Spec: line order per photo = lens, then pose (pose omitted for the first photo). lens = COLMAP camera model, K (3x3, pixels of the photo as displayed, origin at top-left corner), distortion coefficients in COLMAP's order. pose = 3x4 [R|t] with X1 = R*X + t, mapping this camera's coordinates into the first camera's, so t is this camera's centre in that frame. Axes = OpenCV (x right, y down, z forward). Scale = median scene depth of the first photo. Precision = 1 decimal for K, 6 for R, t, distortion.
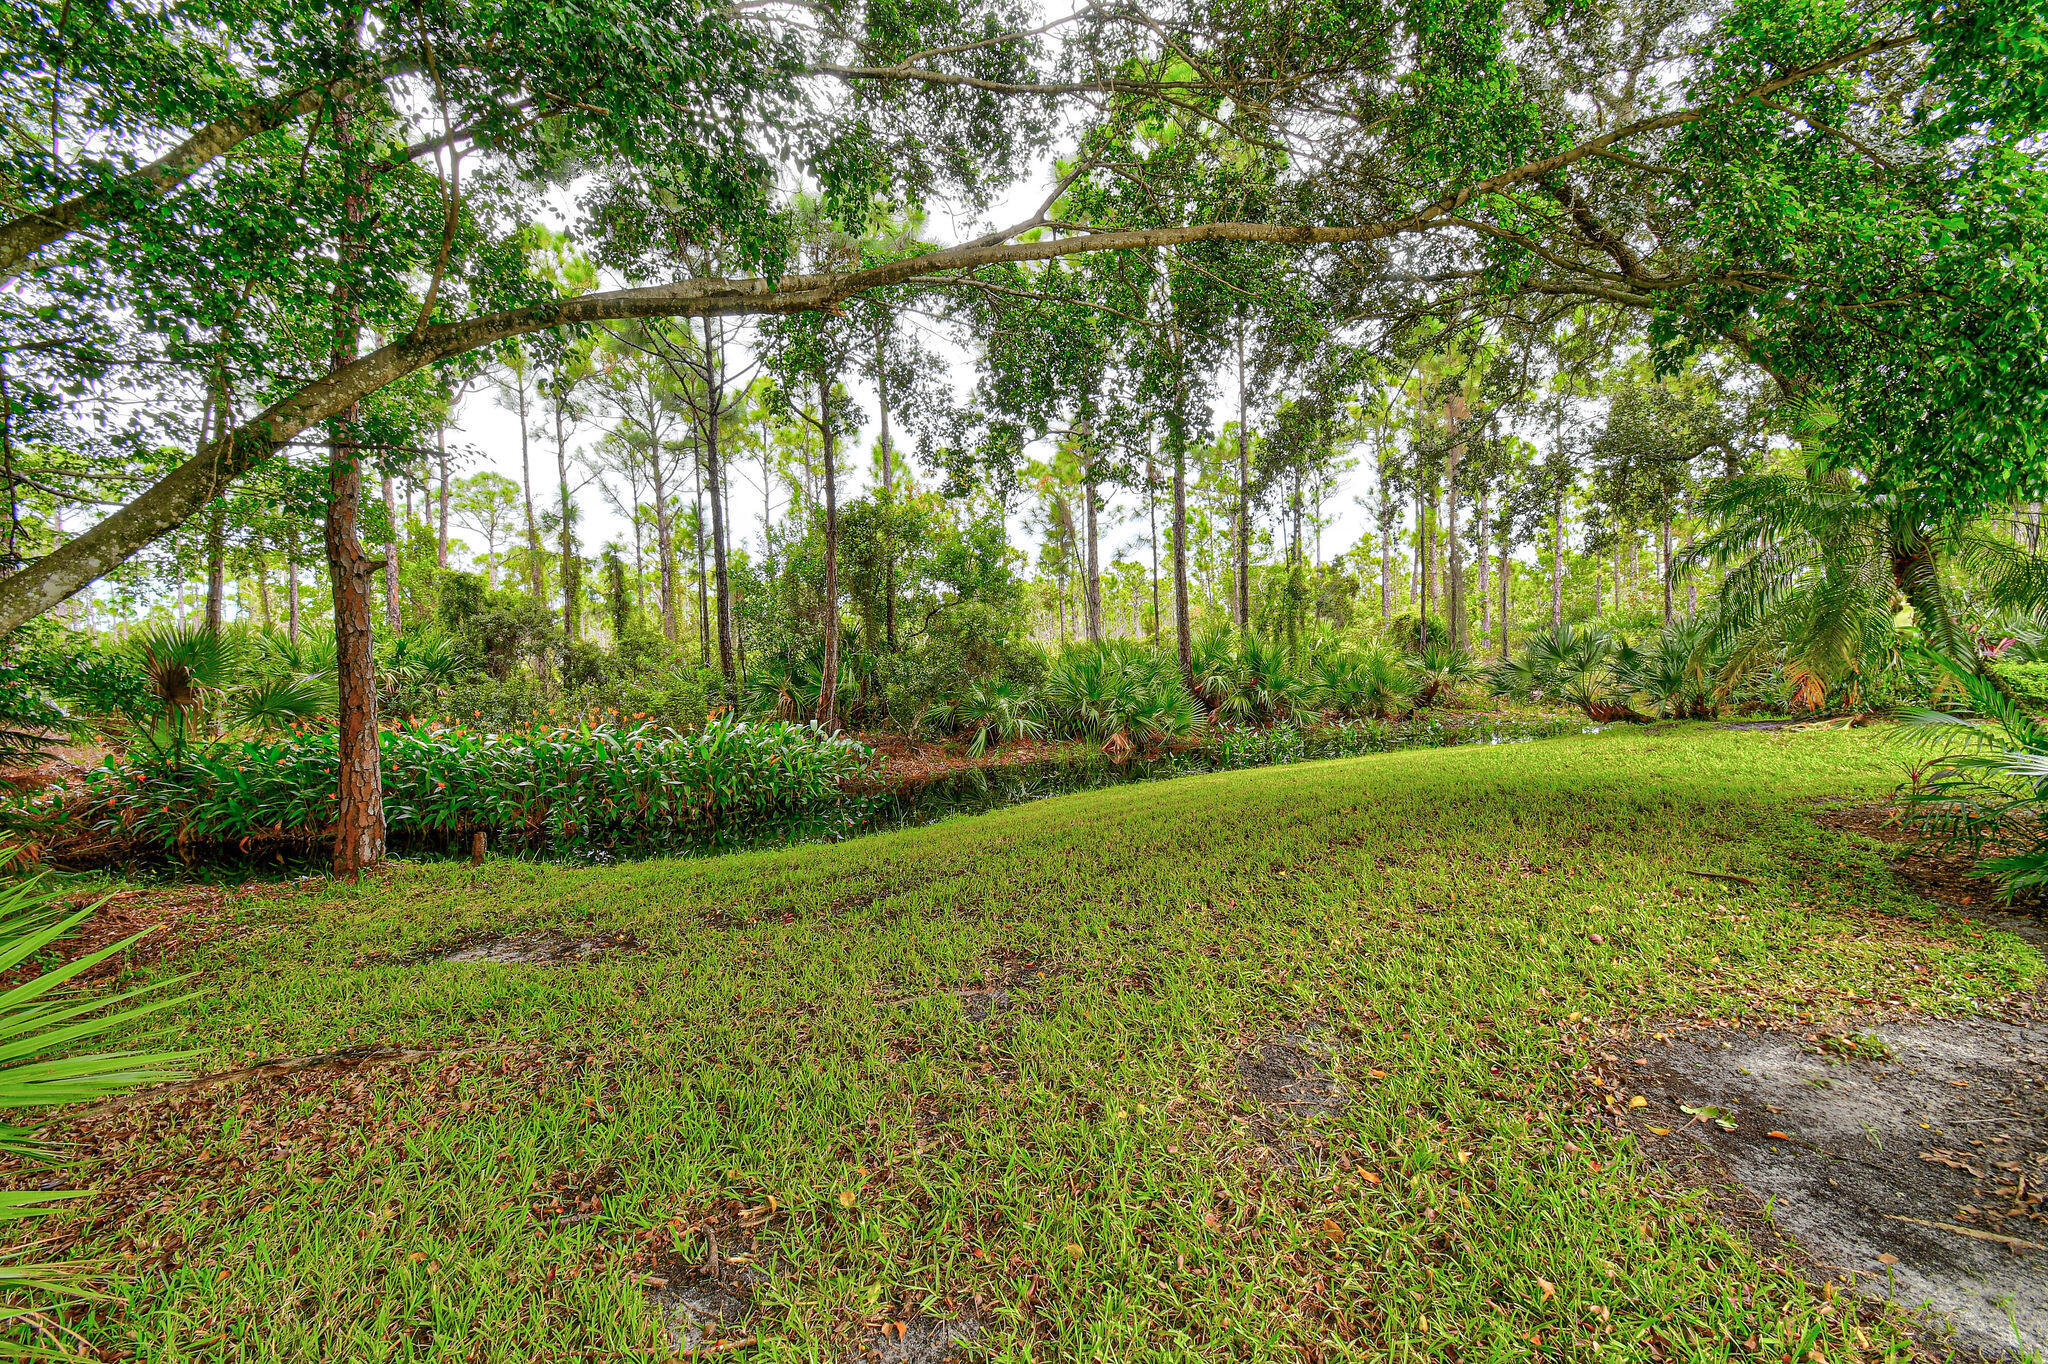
lens RADIAL K [[904.1, 0, 1023.8], [0, 904.1, 679.6], [0, 0, 1]] dist [0.016736, -0.000282]
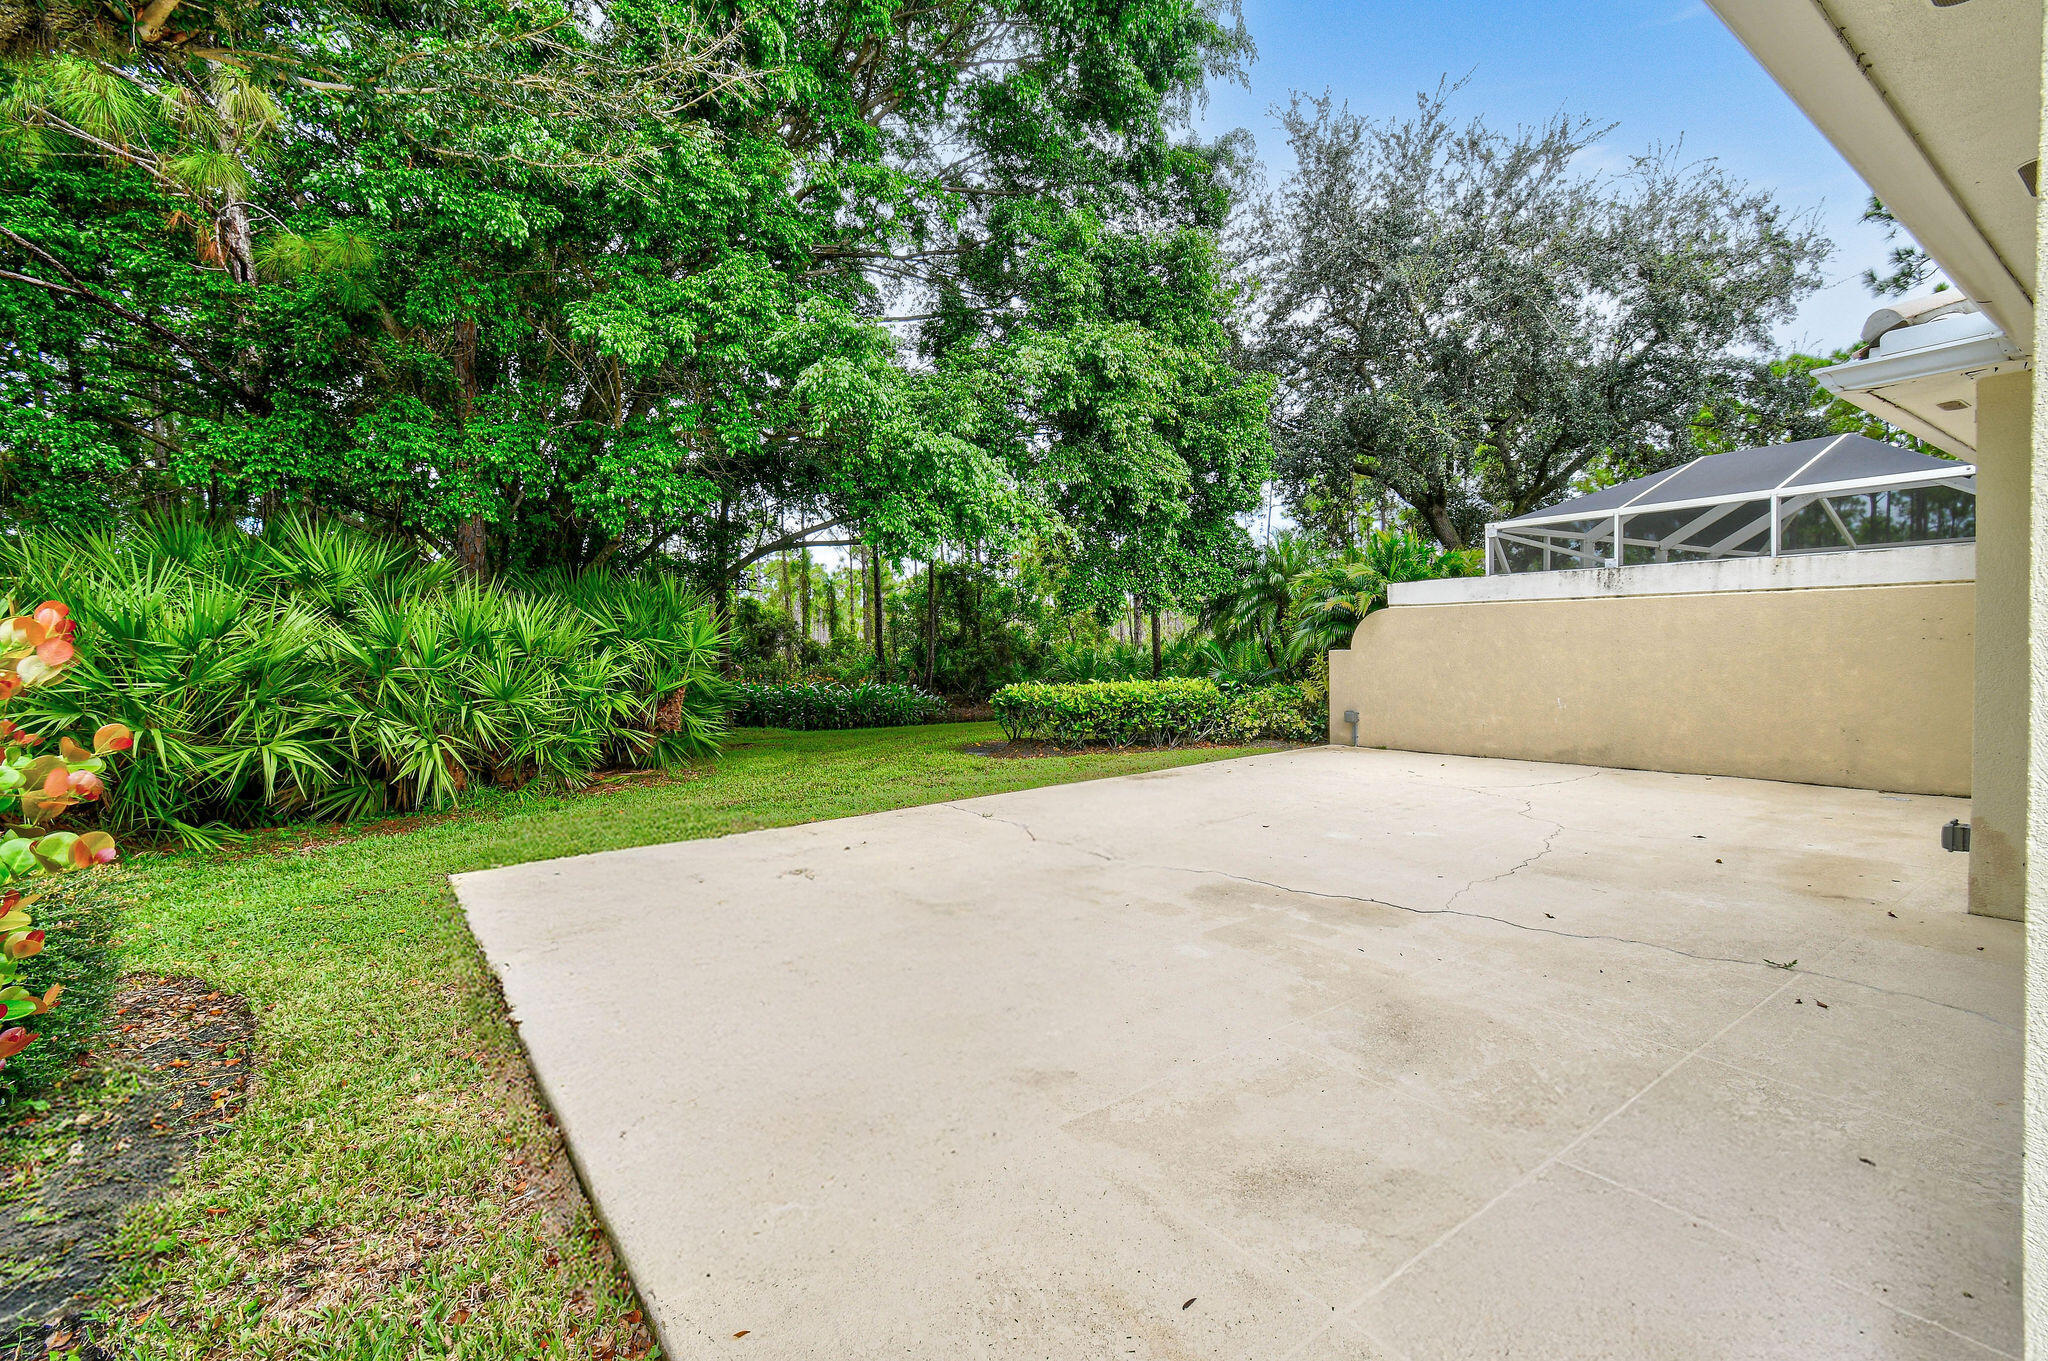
lens RADIAL K [[904.1, 0, 1024.4], [0, 904.1, 676.6], [0, 0, 1]] dist [0.016736, -0.000282]
pose [[0.971935, 0.021126, -0.234299, 0.299355], [-0.019970, 0.999774, 0.007303, 0.007186], [0.234401, -0.002419, 0.972137, -0.550422]]
